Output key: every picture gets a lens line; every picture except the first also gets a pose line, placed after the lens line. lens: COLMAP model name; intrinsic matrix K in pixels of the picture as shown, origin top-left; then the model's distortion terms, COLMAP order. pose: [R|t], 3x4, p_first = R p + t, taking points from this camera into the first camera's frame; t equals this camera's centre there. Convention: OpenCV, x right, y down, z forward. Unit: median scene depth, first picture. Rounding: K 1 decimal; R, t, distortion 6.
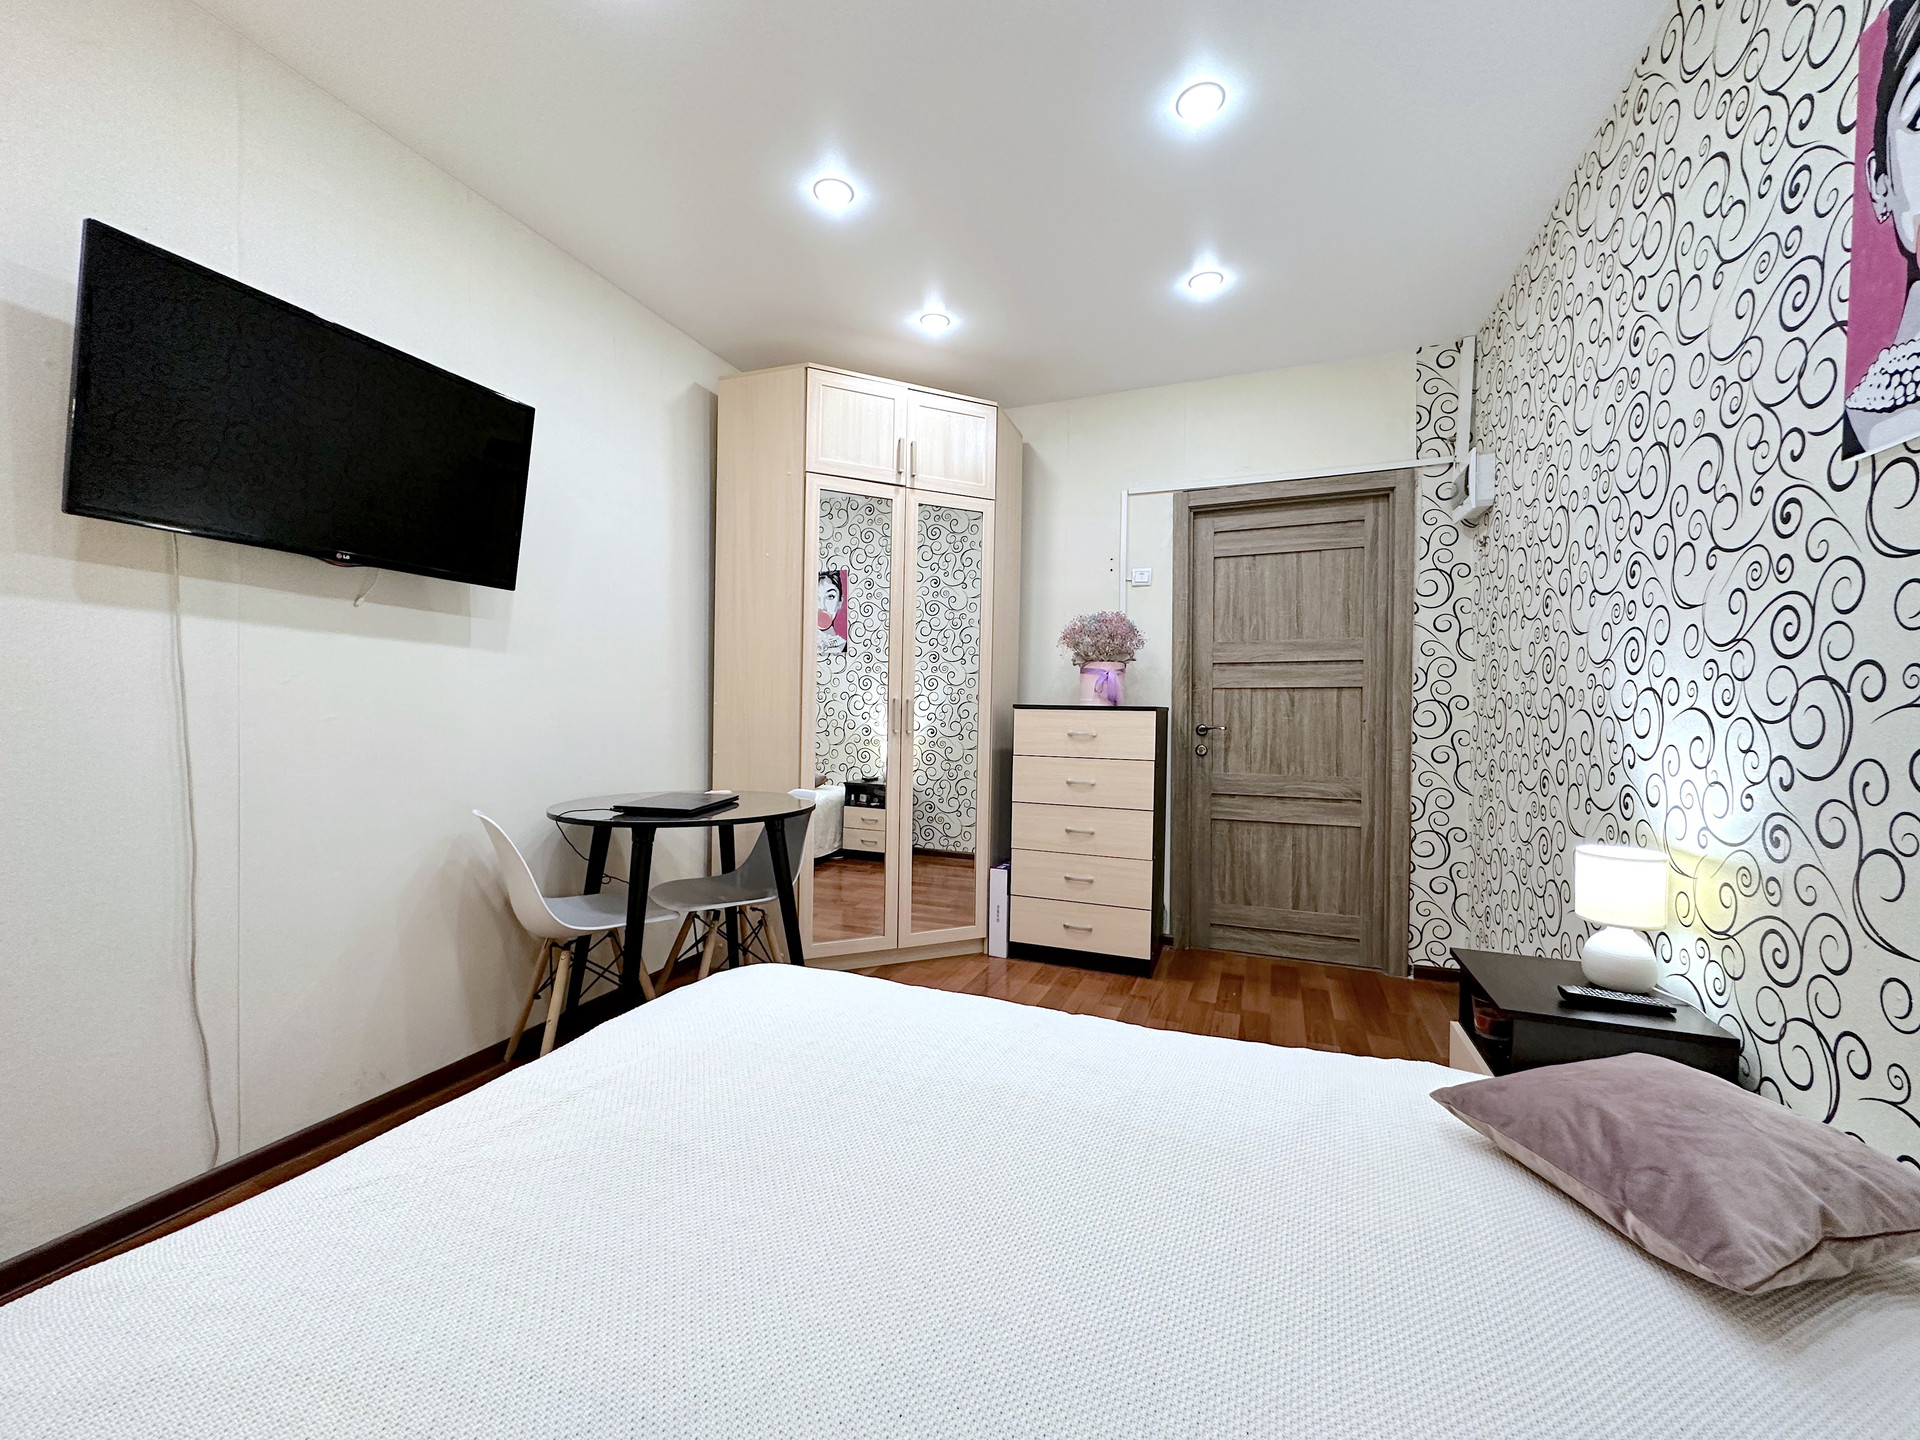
lens RADIAL K [[765.4, 0, 905.5], [0, 765.4, 718.9], [0, 0, 1]] dist [-0.005976, 0.001480]
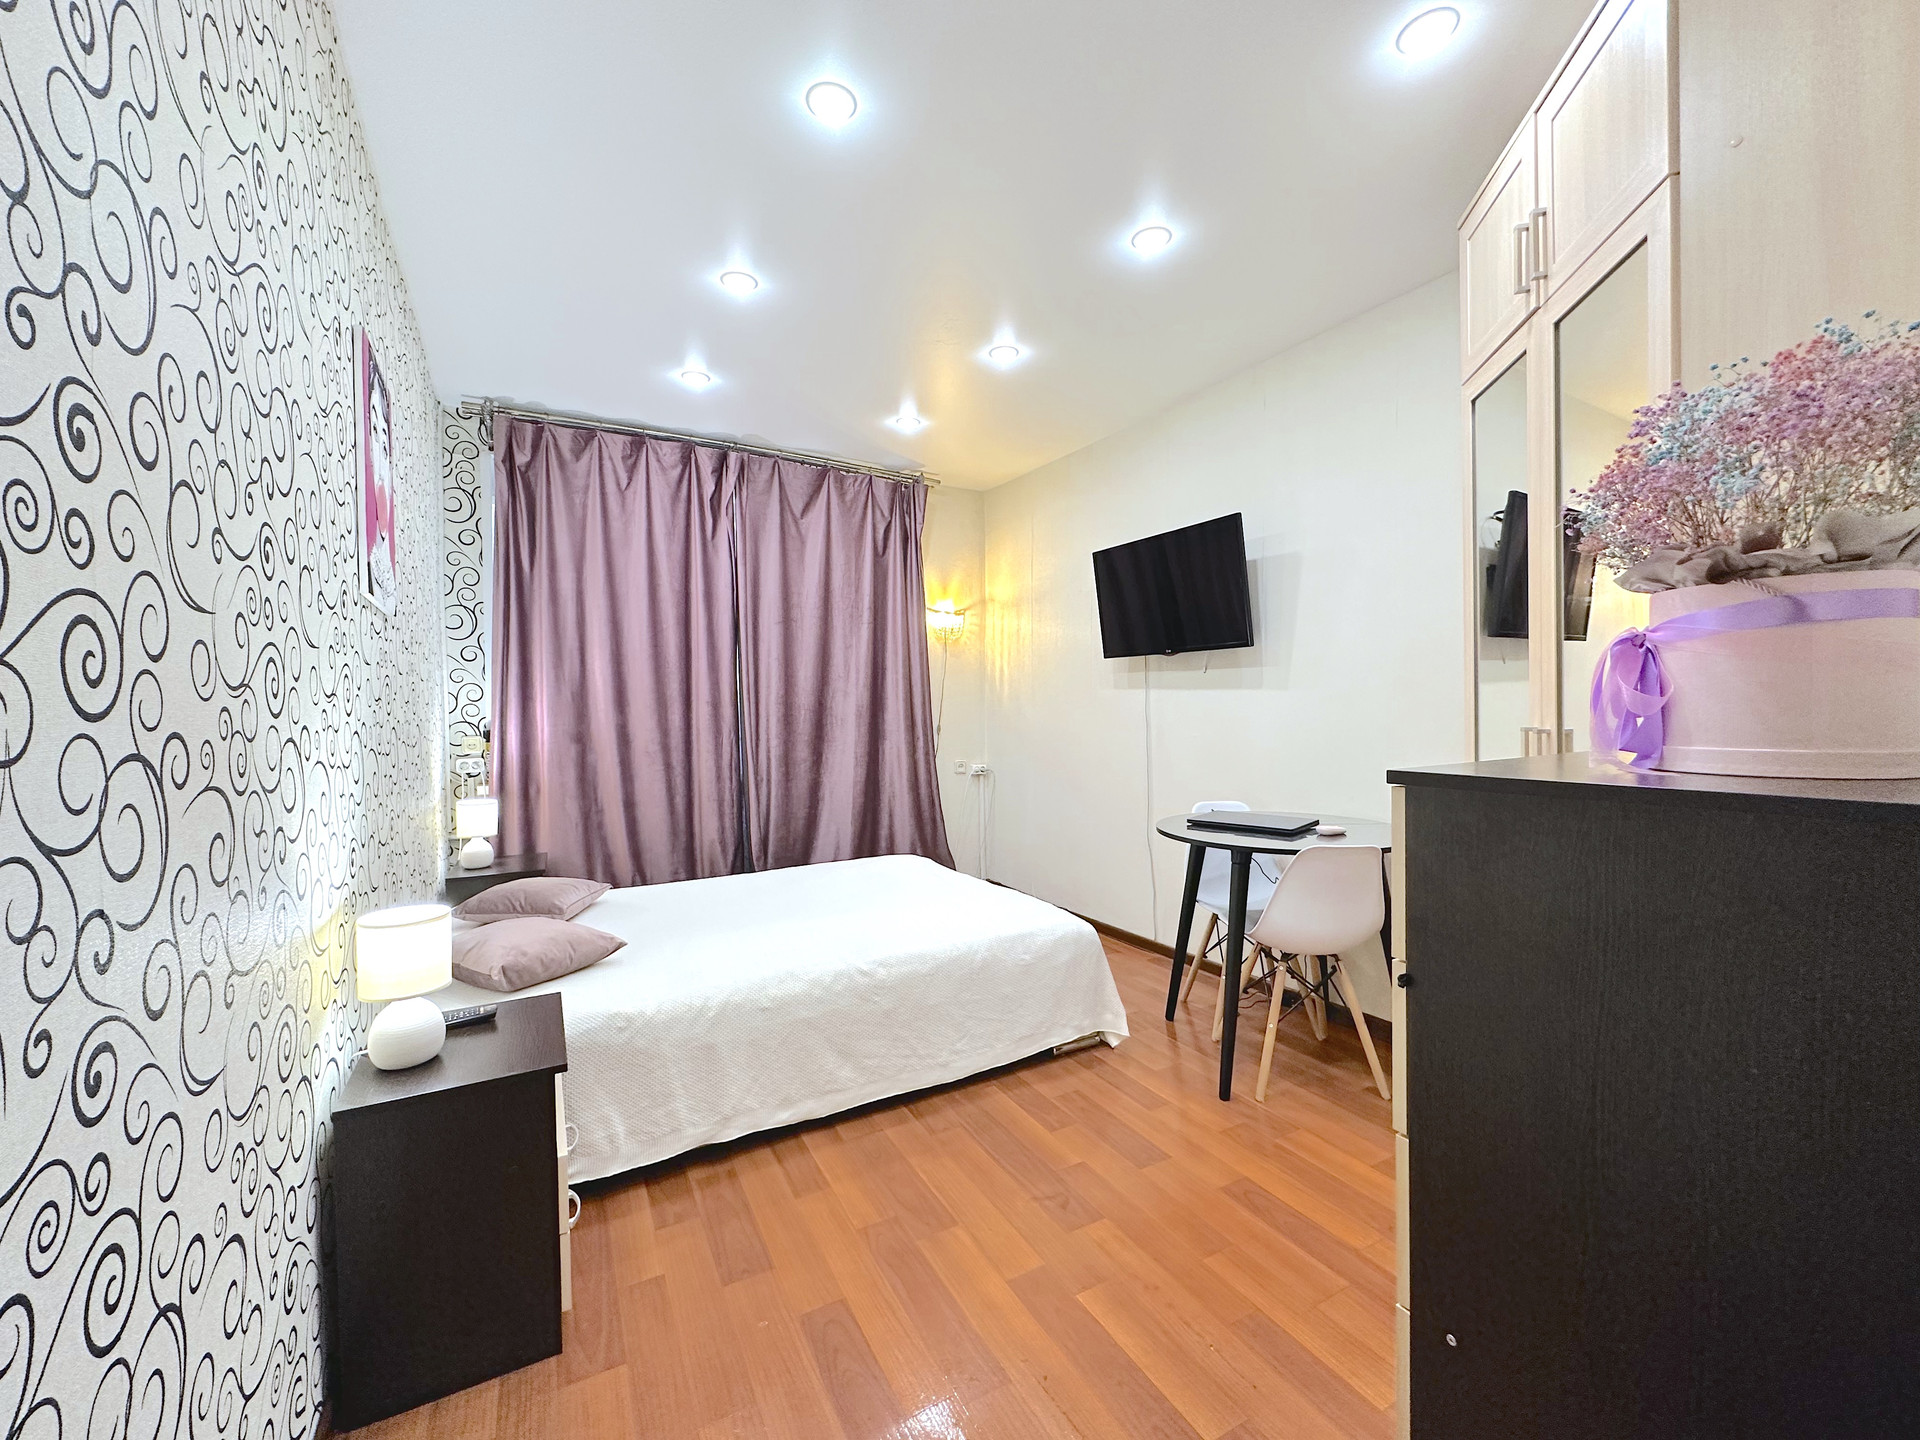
lens RADIAL K [[765.4, 0, 958.1], [0, 765.4, 717.0], [0, 0, 1]] dist [-0.005976, 0.001480]
pose [[-0.593611, 0.008803, -0.804704, 1.077674], [0.000781, 0.999946, 0.010362, -0.068156], [0.804752, 0.005522, -0.593586, 1.672877]]
